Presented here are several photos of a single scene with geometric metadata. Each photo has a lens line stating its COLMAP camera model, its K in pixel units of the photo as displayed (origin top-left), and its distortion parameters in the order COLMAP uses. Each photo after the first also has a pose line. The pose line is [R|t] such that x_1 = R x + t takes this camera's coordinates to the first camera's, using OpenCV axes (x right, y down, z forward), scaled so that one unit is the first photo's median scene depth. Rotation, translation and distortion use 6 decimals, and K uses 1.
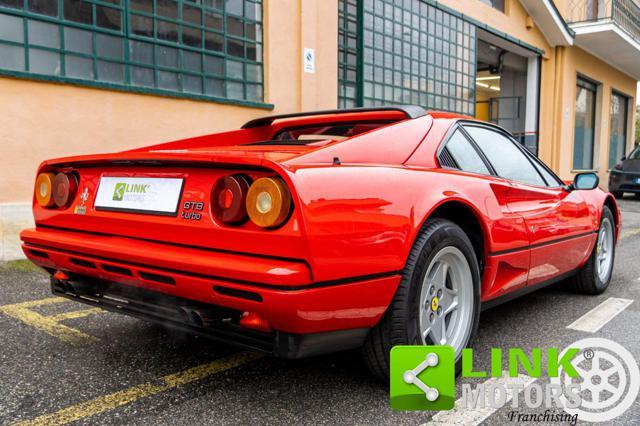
lens RADIAL K [[581.9, 0, 320.0], [0, 581.9, 213.0], [0, 0, 1]] dist [0.003861, 0.006986]
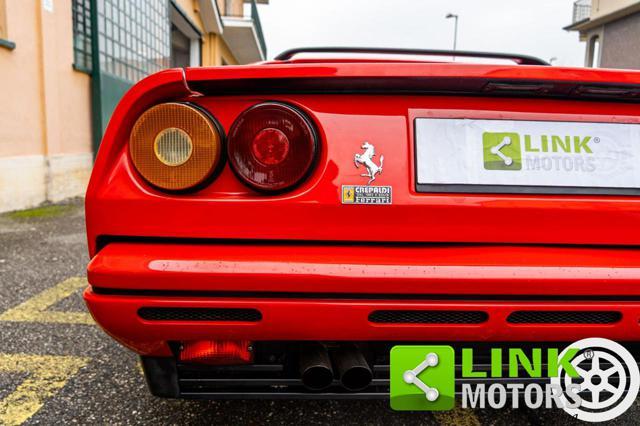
lens RADIAL K [[481.3, 0, 320.0], [0, 481.3, 213.0], [0, 0, 1]] dist [-0.002764, -0.003030]
pose [[0.740317, -0.077755, 0.667747, -0.674079], [0.025987, 0.995856, 0.087150, -0.022747], [-0.671756, -0.047166, 0.739269, 0.761866]]
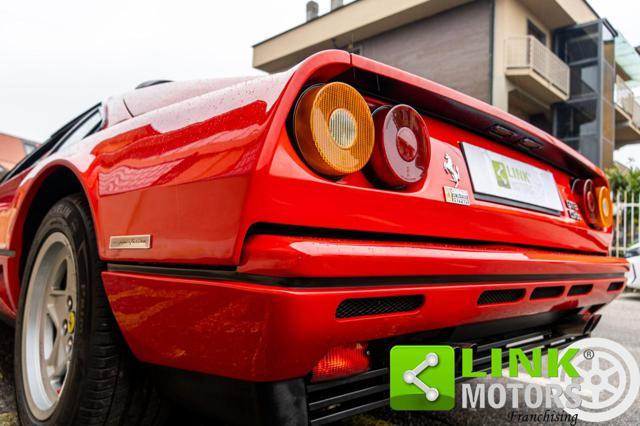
lens RADIAL K [[481.3, 0, 320.0], [0, 481.3, 213.0], [0, 0, 1]] dist [-0.002764, -0.003030]
pose [[0.117881, 0.067732, 0.990715, -0.838068], [0.020058, 0.997305, -0.070569, 0.037136], [-0.992825, 0.028190, 0.116205, 1.071041]]
